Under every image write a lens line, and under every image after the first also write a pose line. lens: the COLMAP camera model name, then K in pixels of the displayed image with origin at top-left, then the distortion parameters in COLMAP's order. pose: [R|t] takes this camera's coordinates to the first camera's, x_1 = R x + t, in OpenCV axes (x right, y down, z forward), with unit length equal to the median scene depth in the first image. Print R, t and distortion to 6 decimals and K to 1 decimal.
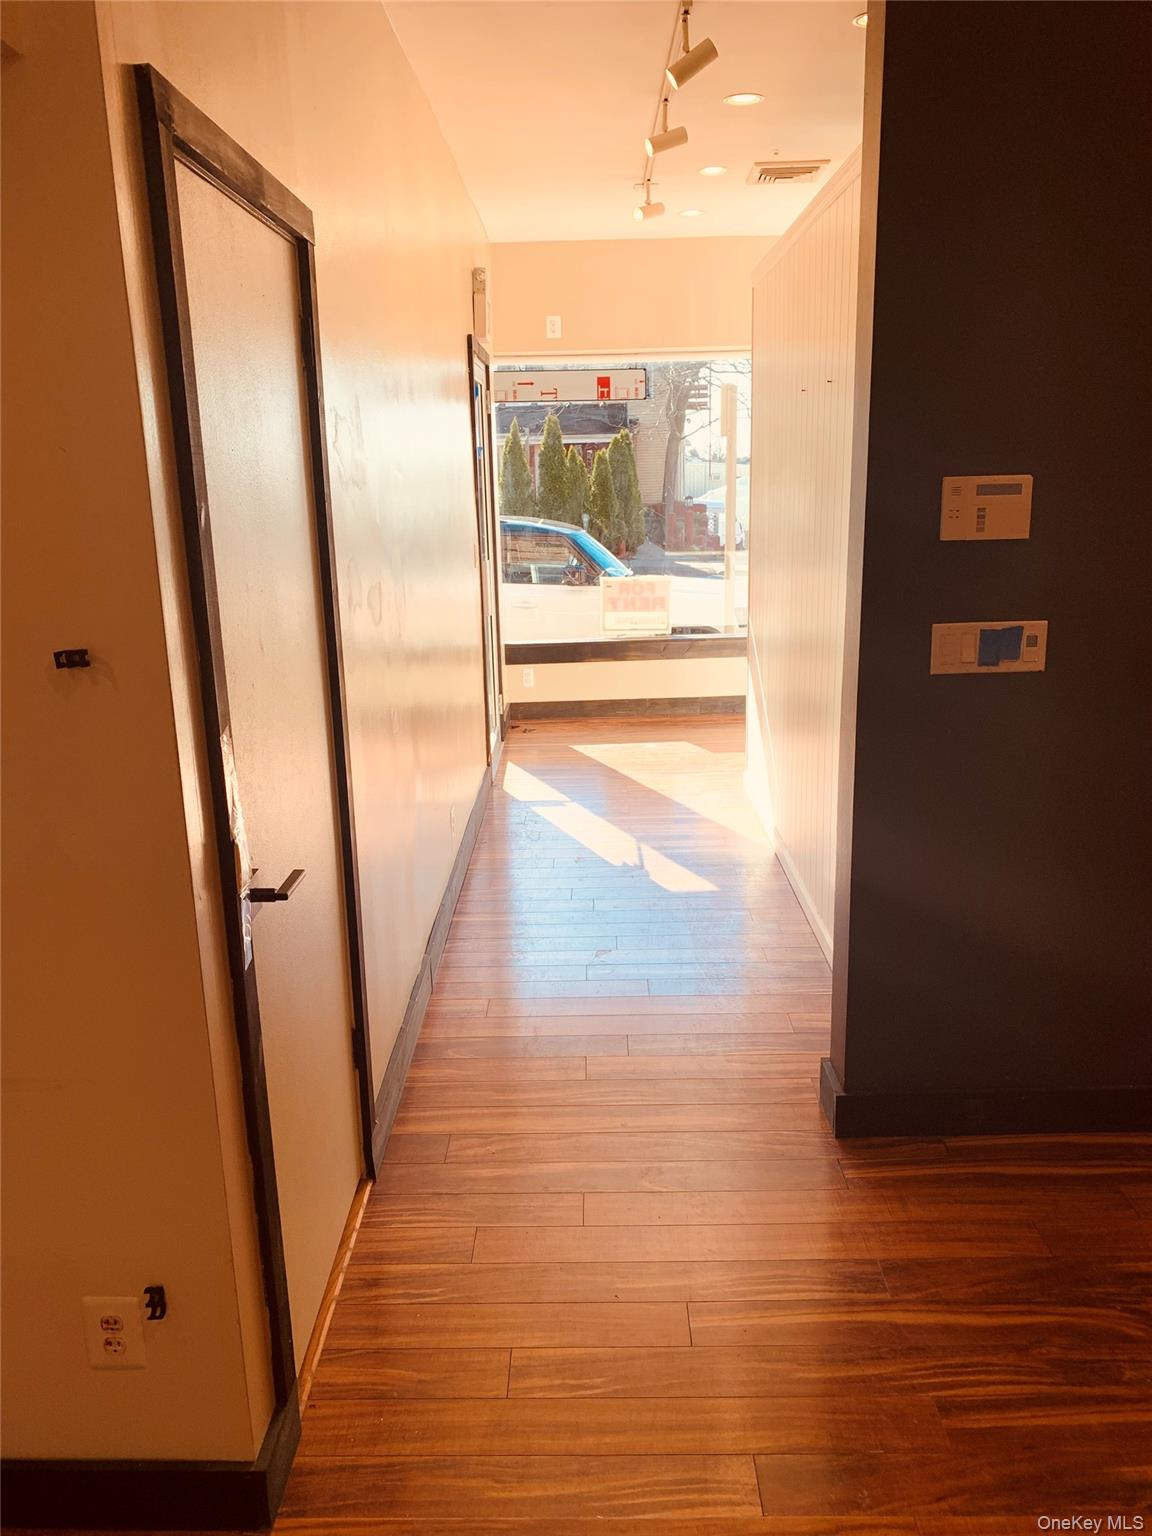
lens RADIAL K [[1174.6, 0, 574.4], [0, 1174.6, 772.5], [0, 0, 1]] dist [0.016481, -0.009148]
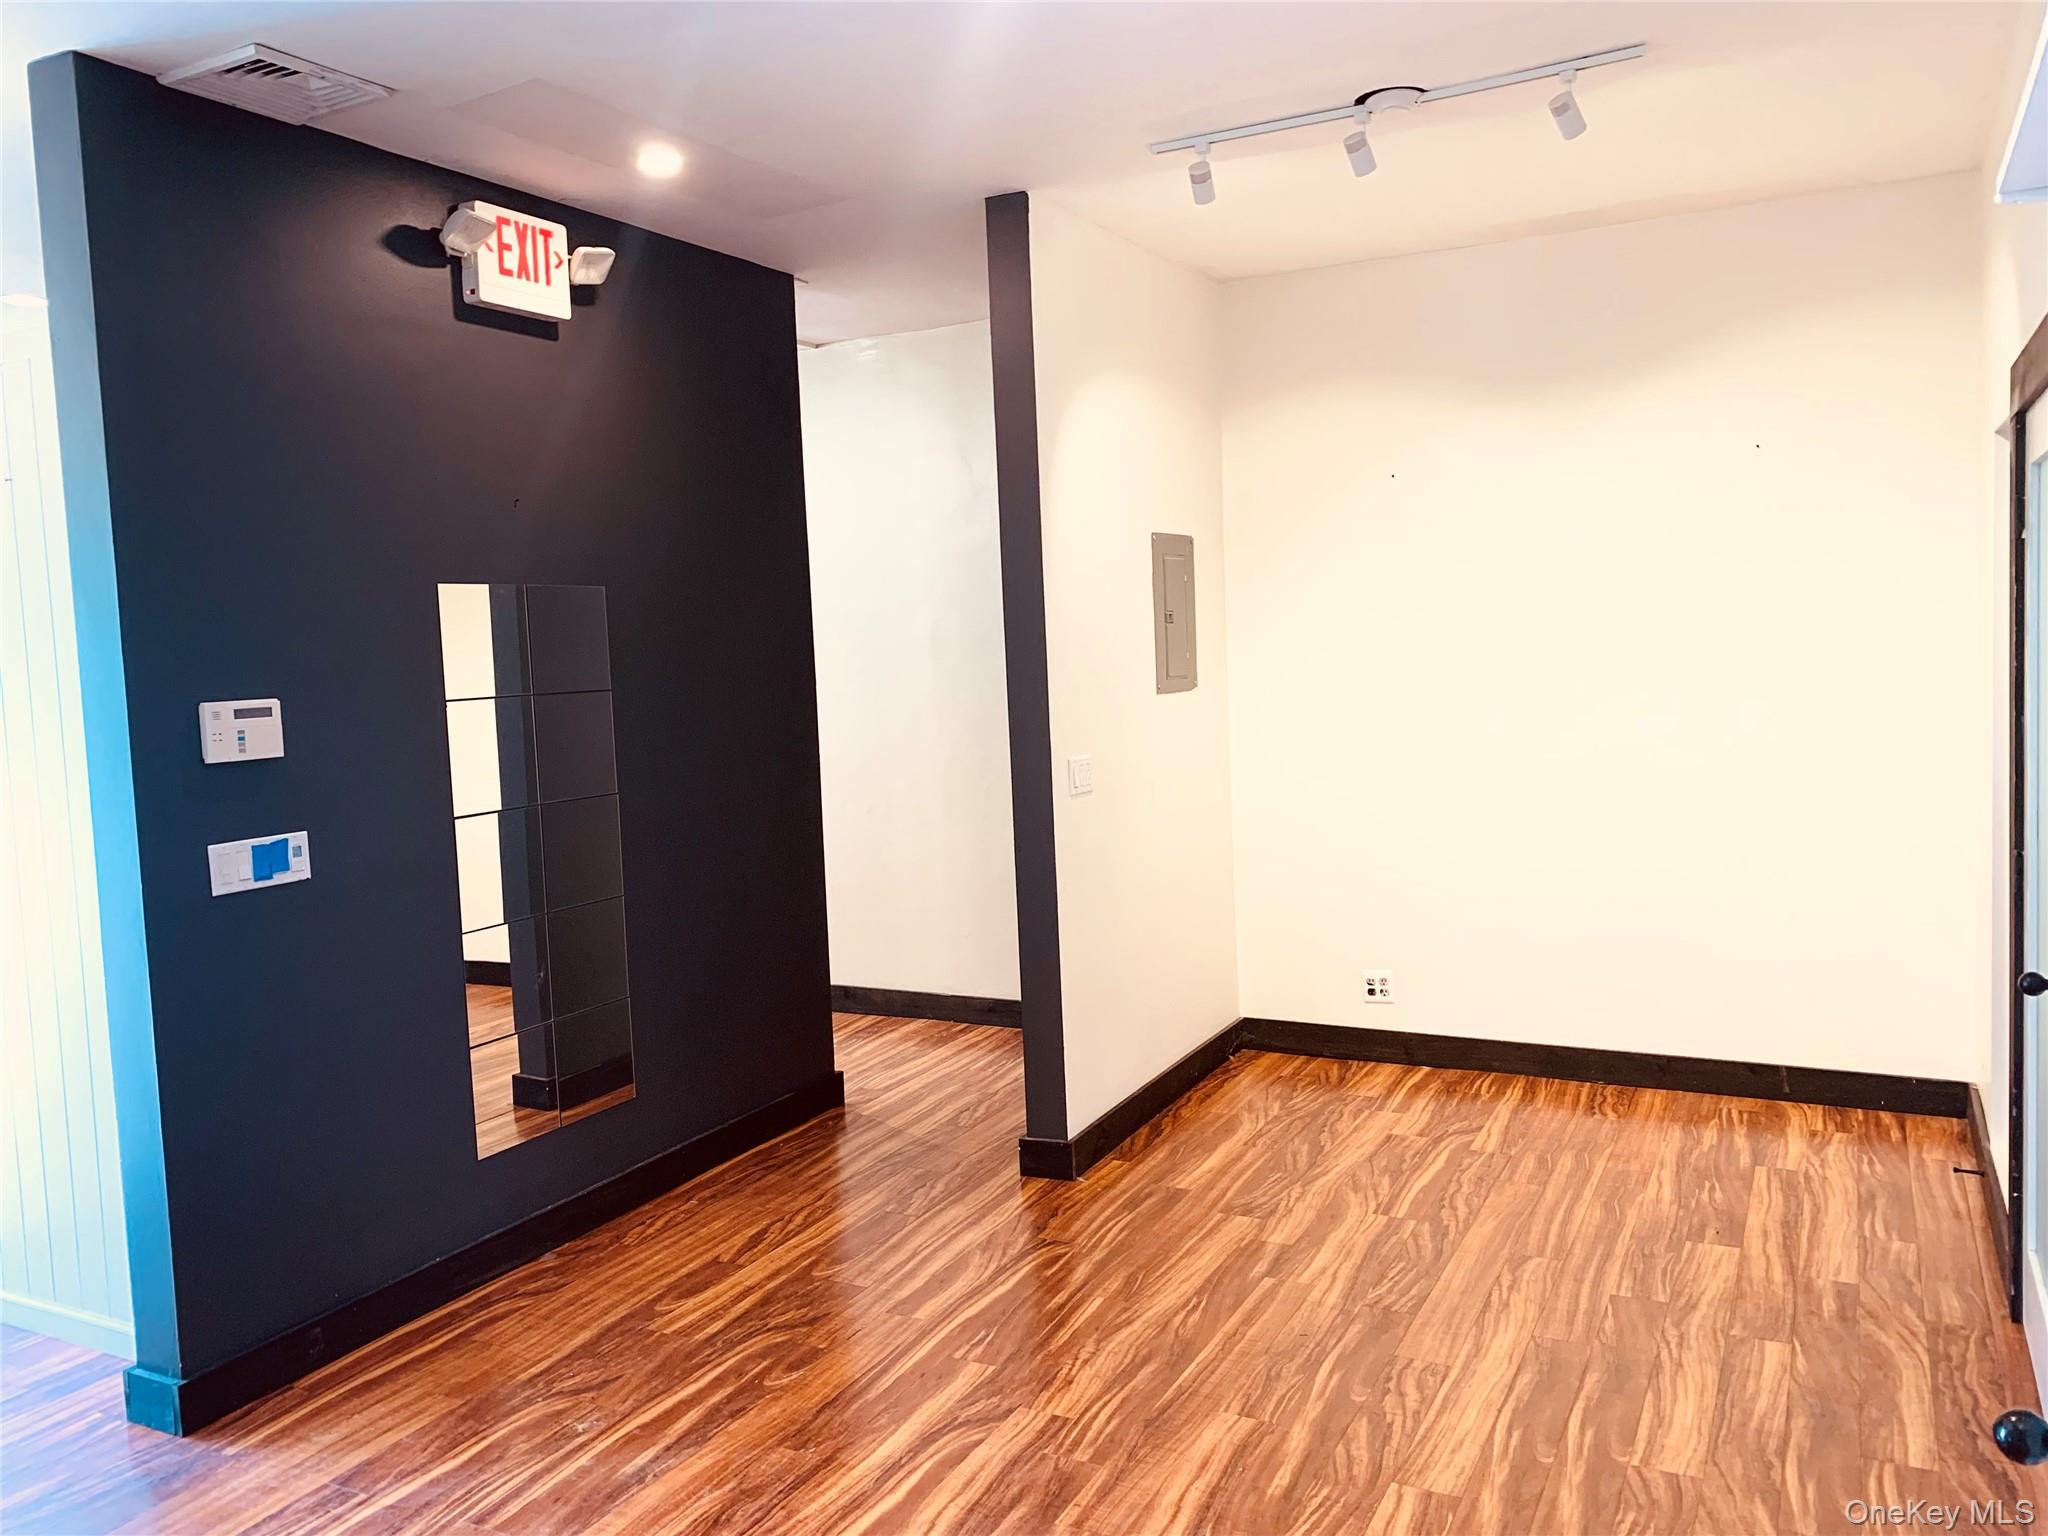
lens RADIAL K [[1566.1, 0, 1021.7], [0, 1566.1, 765.4], [0, 0, 1]] dist [0.016481, -0.009148]
pose [[0.451161, -0.063781, 0.890160, -0.588217], [0.252699, 0.965752, -0.058879, 0.063011], [-0.855919, 0.251507, 0.451827, -0.217513]]
